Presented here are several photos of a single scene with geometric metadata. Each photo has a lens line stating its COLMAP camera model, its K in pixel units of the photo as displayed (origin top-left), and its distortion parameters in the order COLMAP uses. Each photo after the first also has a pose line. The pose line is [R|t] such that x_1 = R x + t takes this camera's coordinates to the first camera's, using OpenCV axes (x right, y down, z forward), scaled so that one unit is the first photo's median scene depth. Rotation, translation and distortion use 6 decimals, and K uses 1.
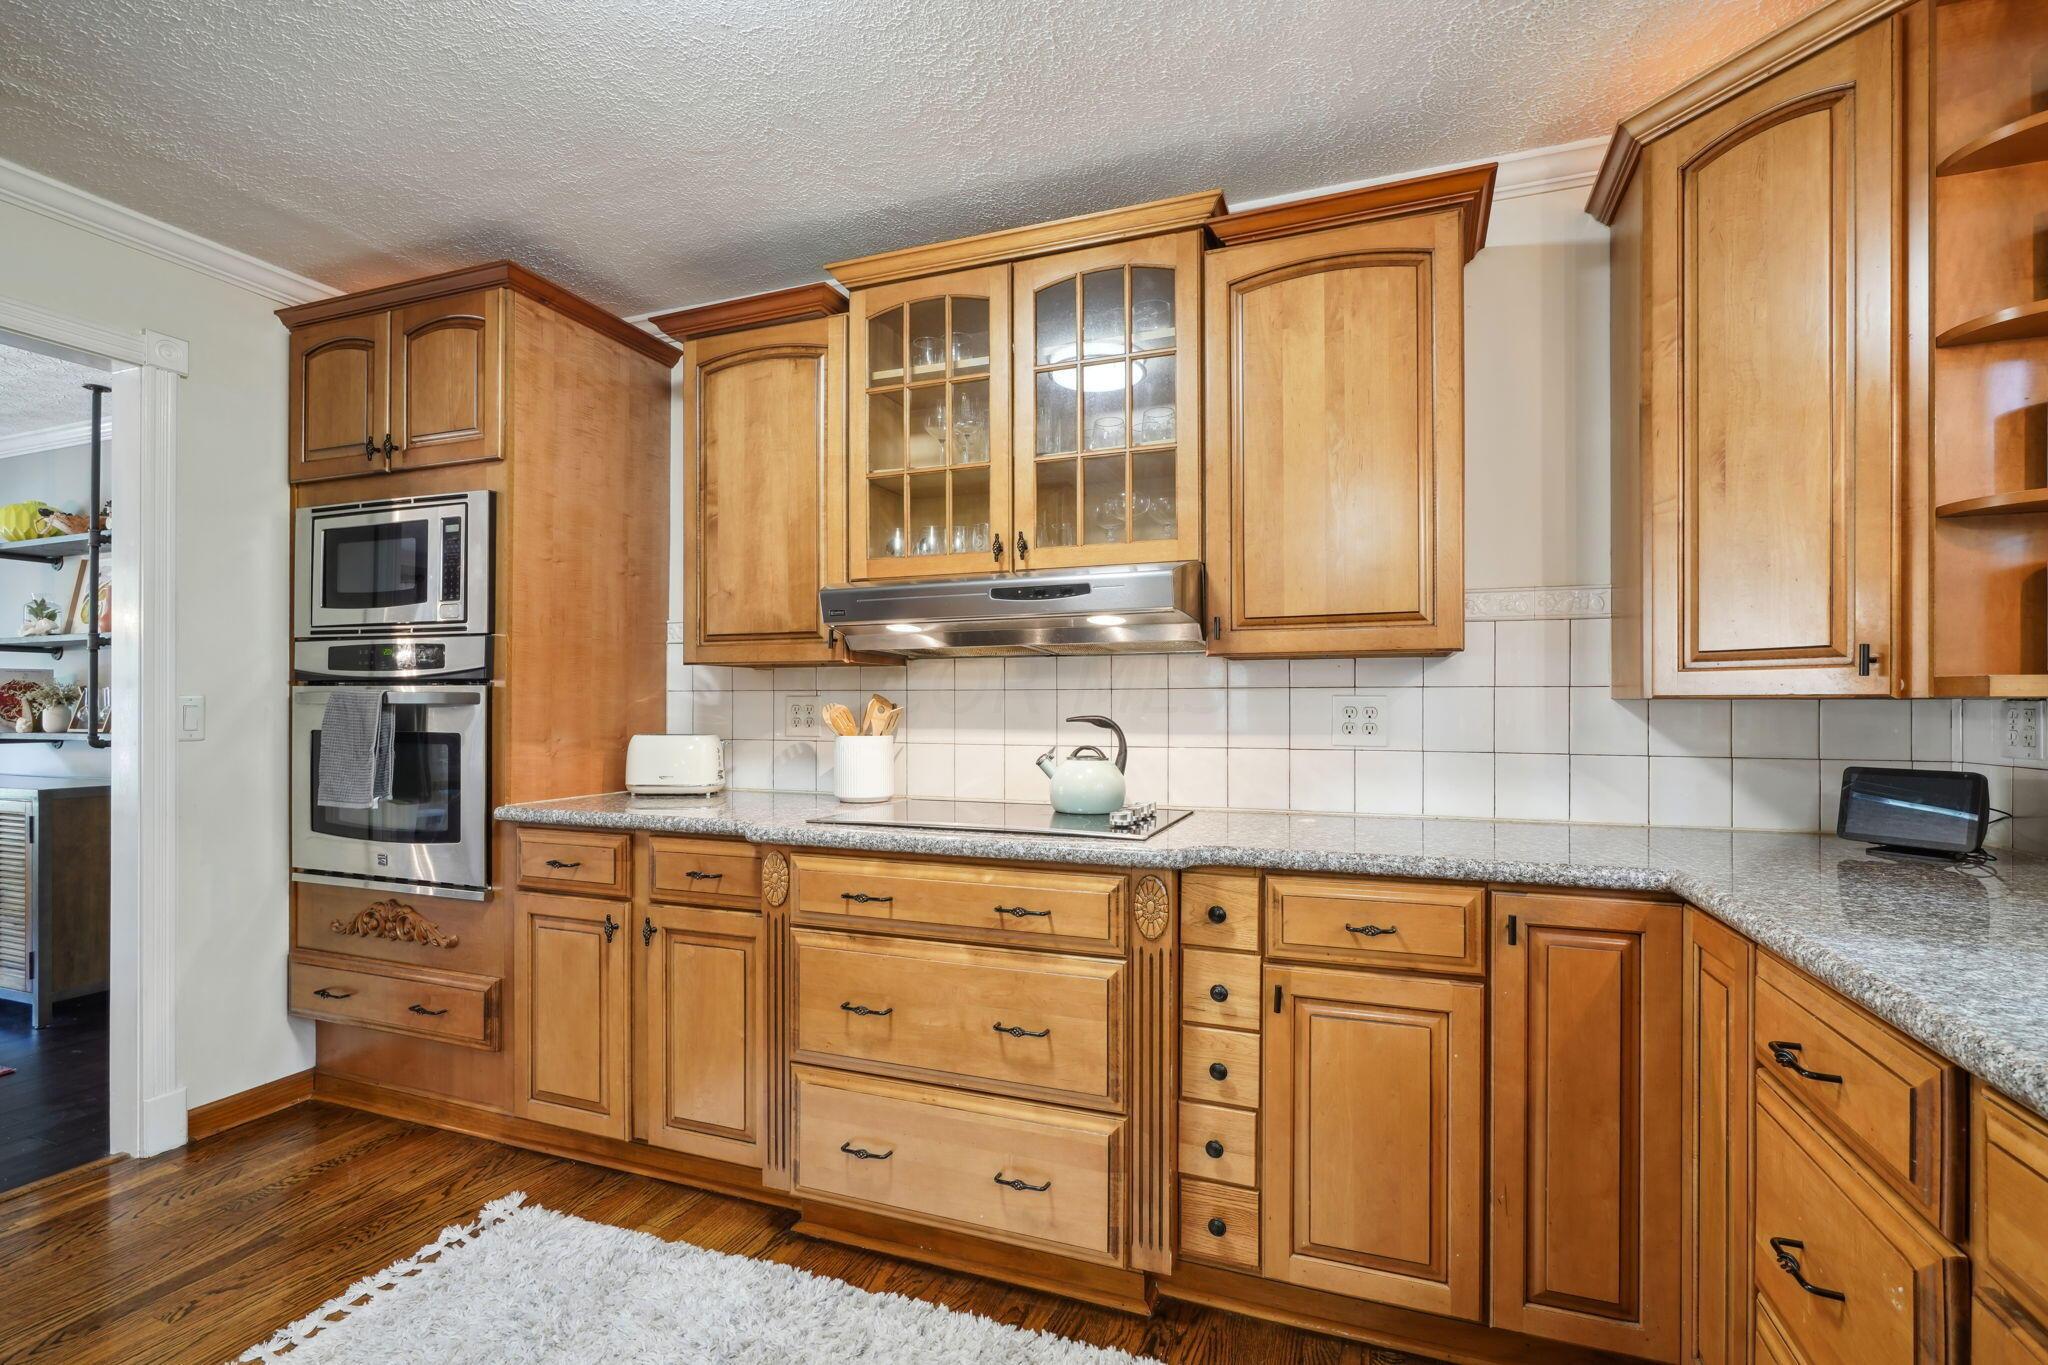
lens RADIAL K [[936.0, 0, 1015.9], [0, 936.0, 710.6], [0, 0, 1]] dist [-0.004651, 0.000039]
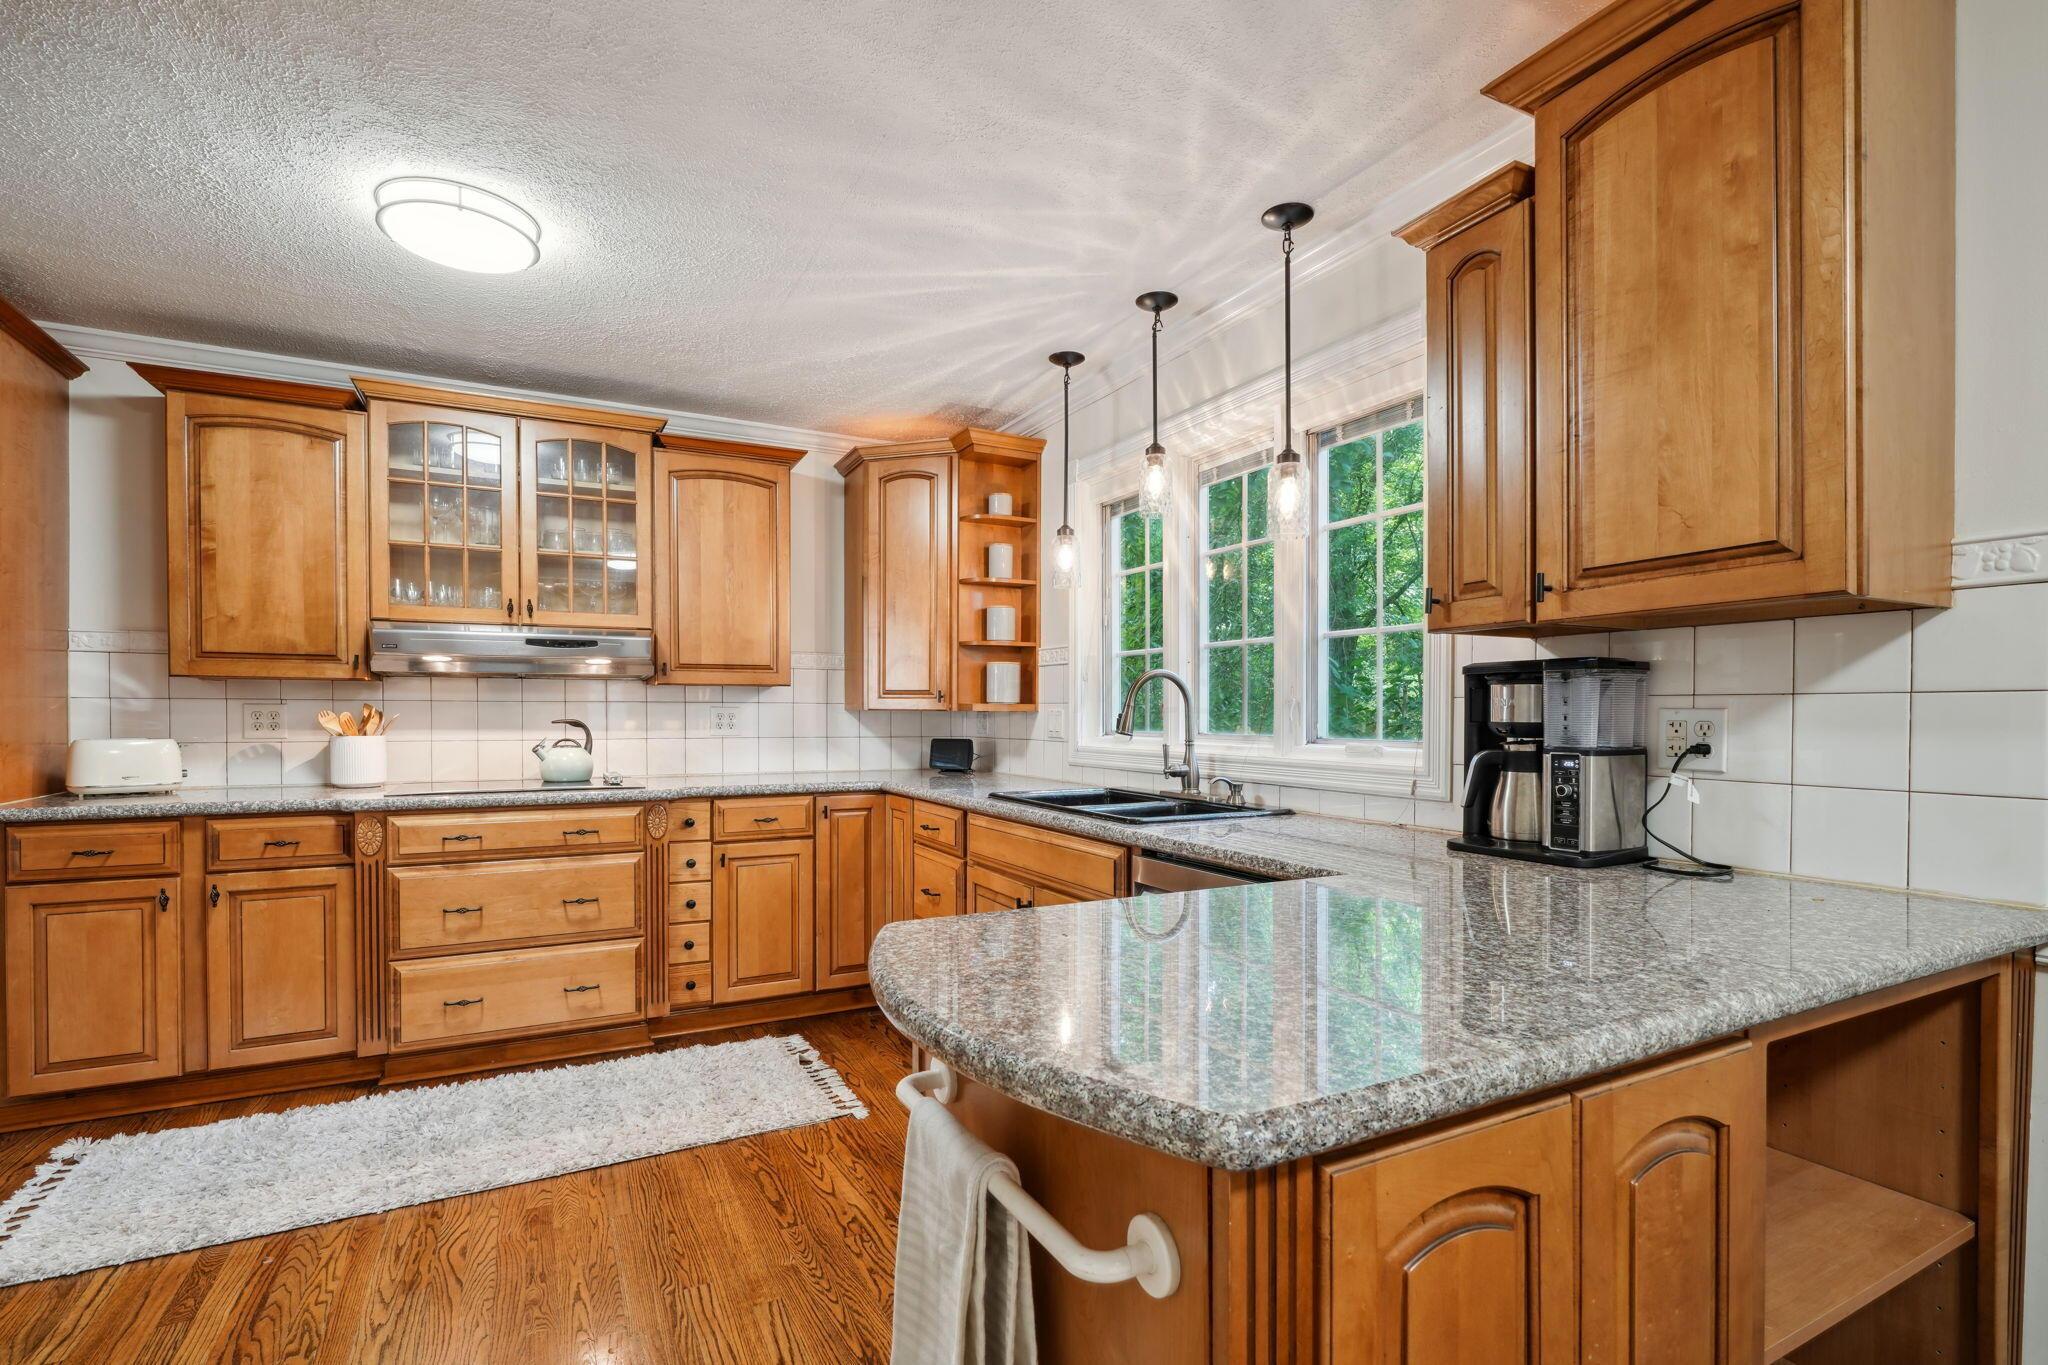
lens RADIAL K [[936.0, 0, 1015.9], [0, 936.0, 710.6], [0, 0, 1]] dist [-0.004651, 0.000039]
pose [[0.669145, 0.000980, 0.743131, -0.662262], [0.000910, 0.999997, -0.002138, -0.005680], [-0.743131, 0.002107, 0.669142, -0.675936]]
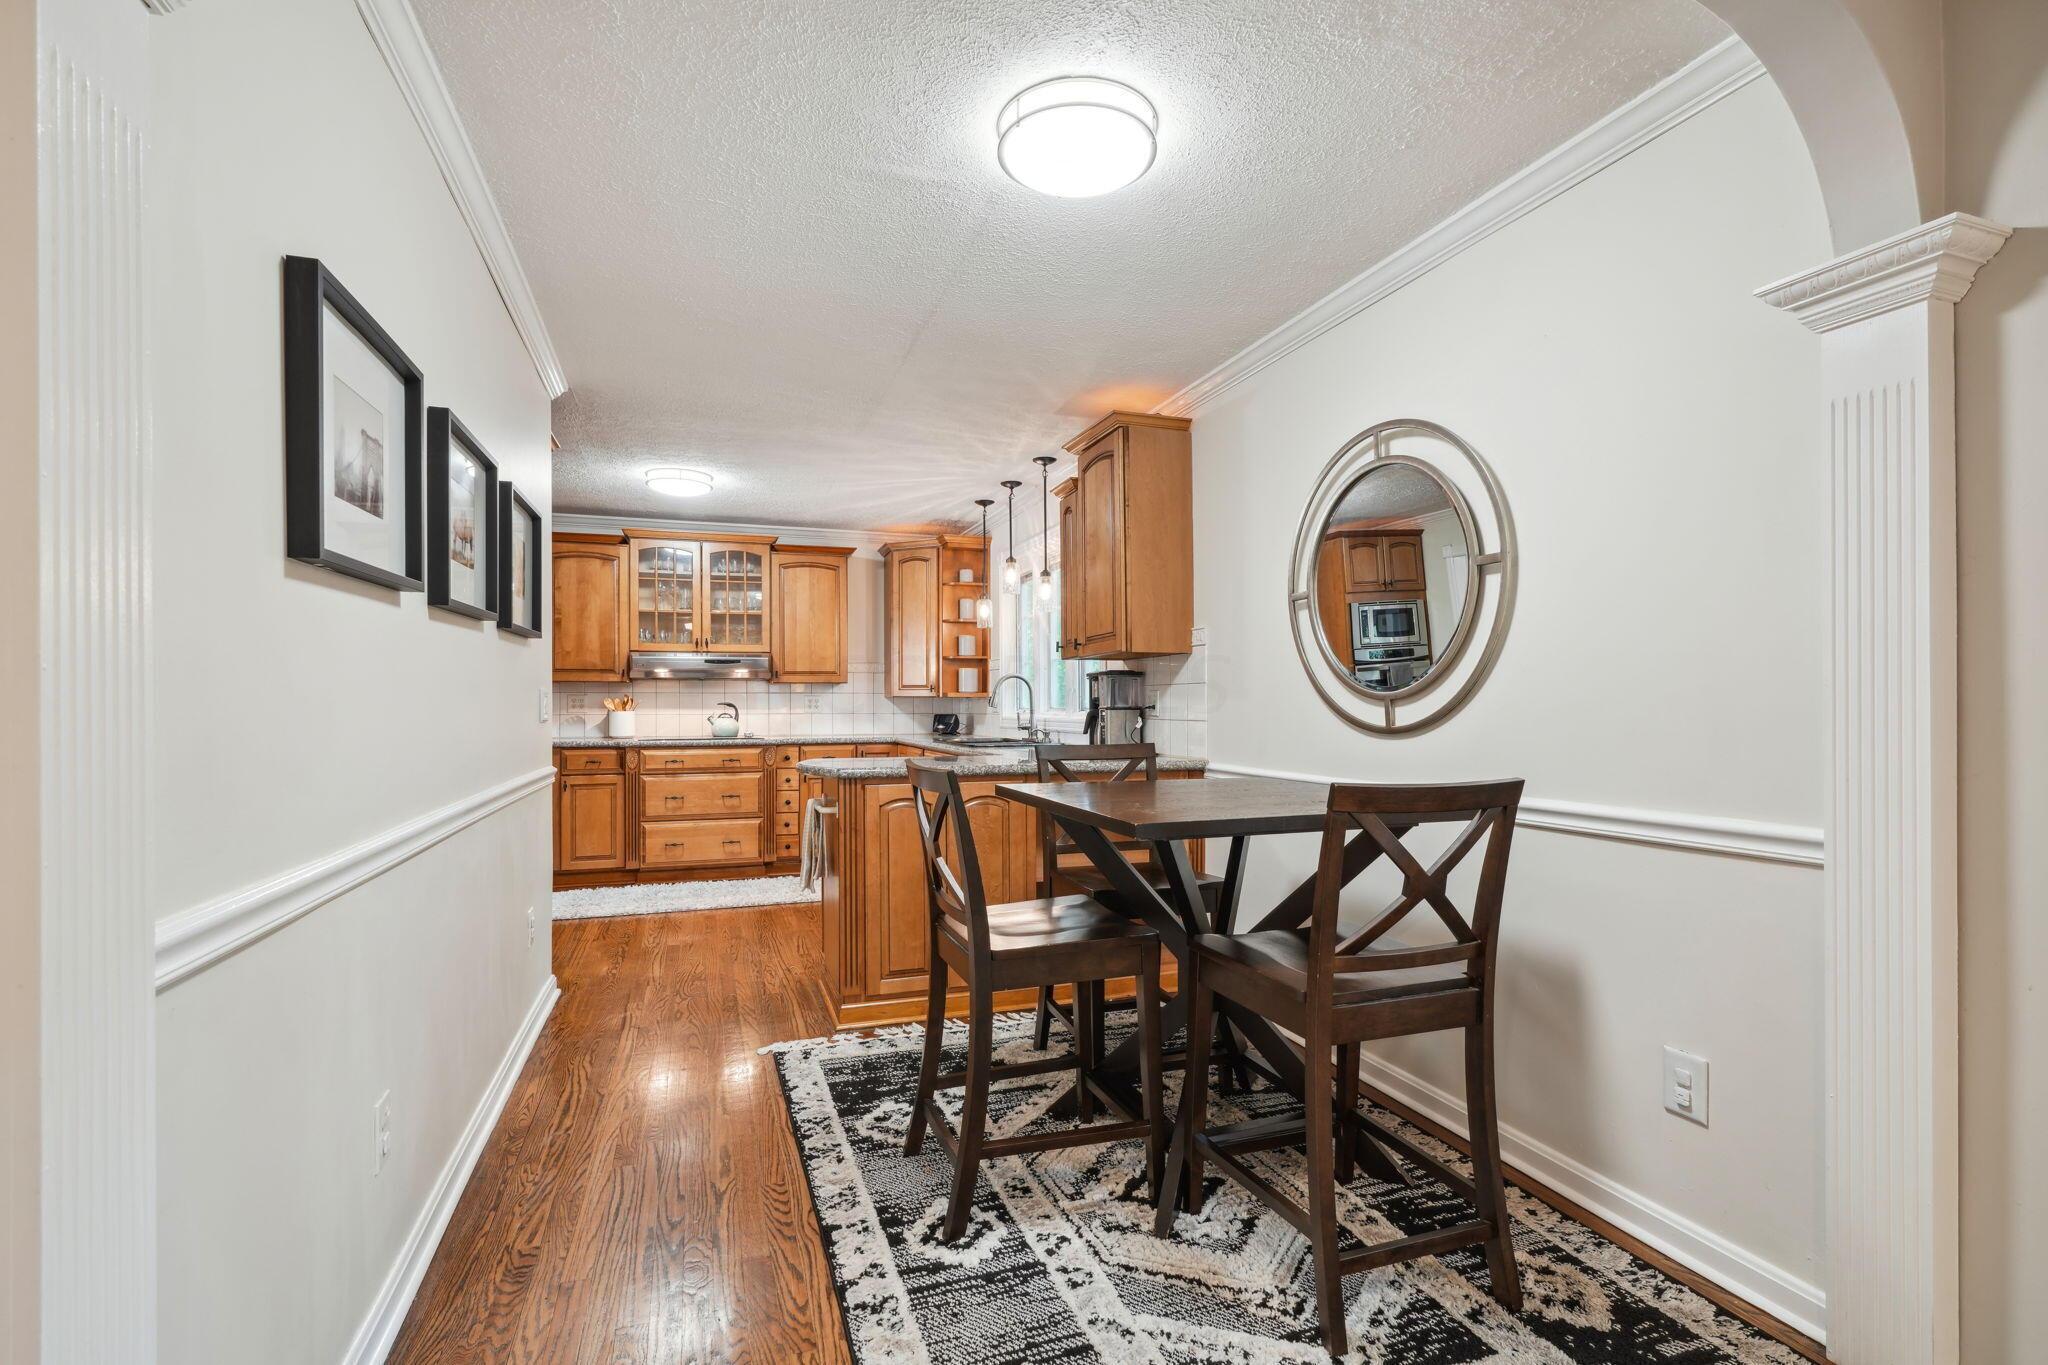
lens RADIAL K [[896.7, 0, 1001.9], [0, 896.7, 676.6], [0, 0, 1]] dist [-0.001791, -0.000033]
pose [[0.775989, 0.016901, 0.630520, -1.128148], [0.005367, 0.999428, -0.033395, 0.025000], [-0.630723, 0.029299, 0.775455, -1.865995]]
